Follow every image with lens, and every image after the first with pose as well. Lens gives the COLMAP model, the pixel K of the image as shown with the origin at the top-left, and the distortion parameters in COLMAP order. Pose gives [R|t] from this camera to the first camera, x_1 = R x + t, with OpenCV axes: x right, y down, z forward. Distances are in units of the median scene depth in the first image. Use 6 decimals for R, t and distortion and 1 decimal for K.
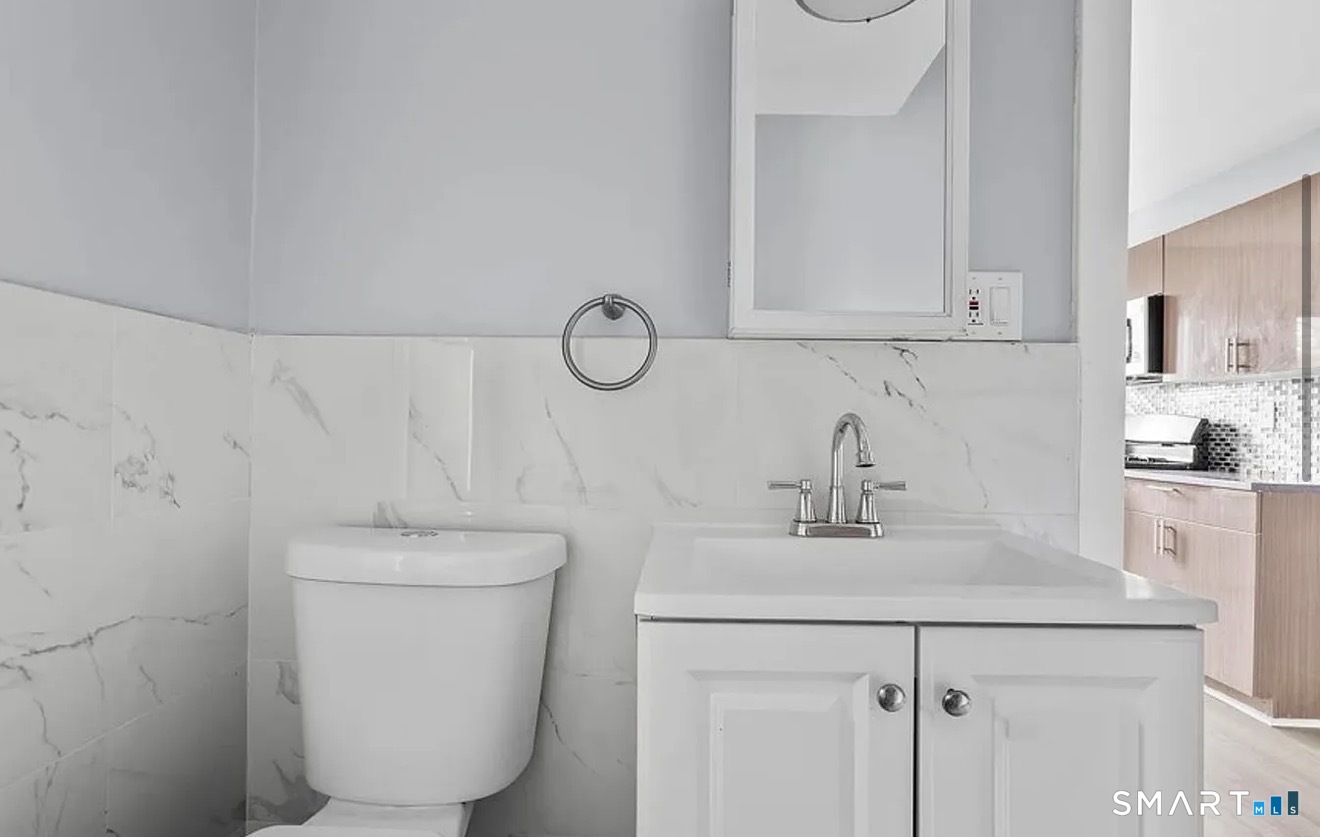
lens RADIAL K [[665.0, 0, 665.3], [0, 665.0, 416.7], [0, 0, 1]] dist [-0.002794, 0.000263]
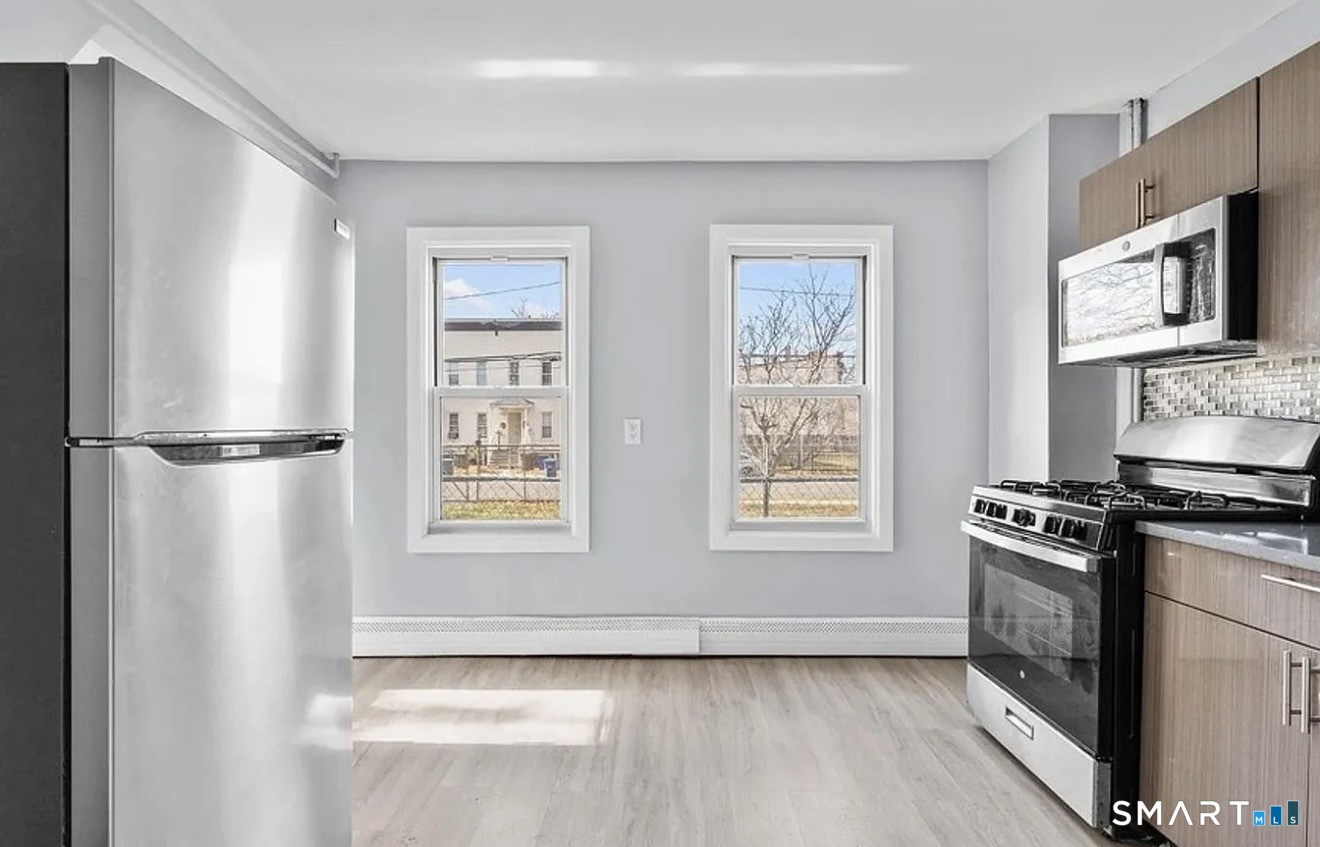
lens RADIAL K [[665.3, 0, 659.0], [0, 665.3, 433.5], [0, 0, 1]] dist [-0.005541, 0.000896]
pose [[0.998945, -0.016995, 0.042657, 0.717770], [0.015814, 0.999486, 0.027884, -0.038161], [-0.043109, -0.027180, 0.998701, 1.409265]]
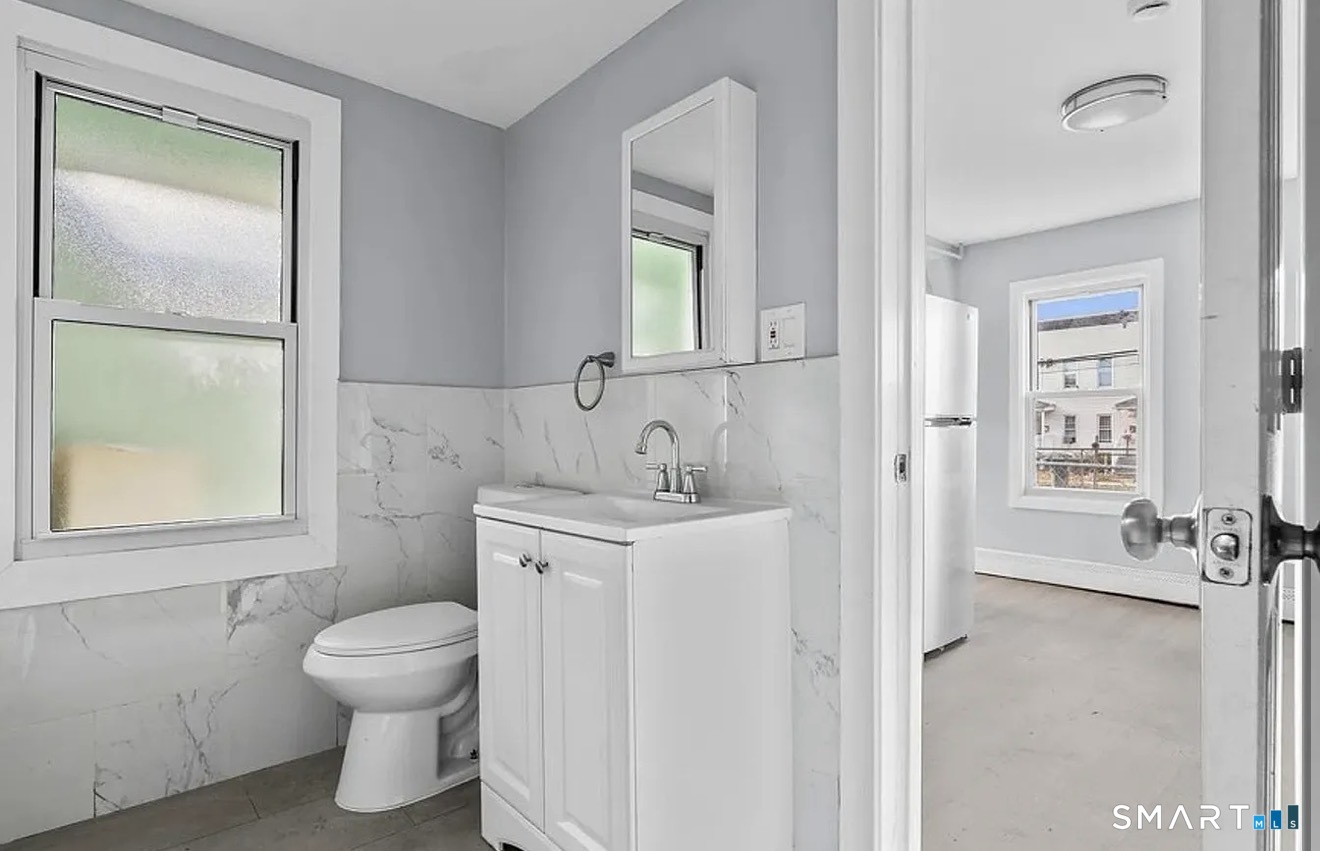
lens RADIAL K [[665.3, 0, 655.1], [0, 665.3, 428.4], [0, 0, 1]] dist [-0.005541, 0.000896]
pose [[0.681386, -0.018242, -0.731697, 1.260131], [0.021462, 0.999757, -0.004938, 0.018851], [0.731609, -0.012339, 0.681612, -0.063671]]
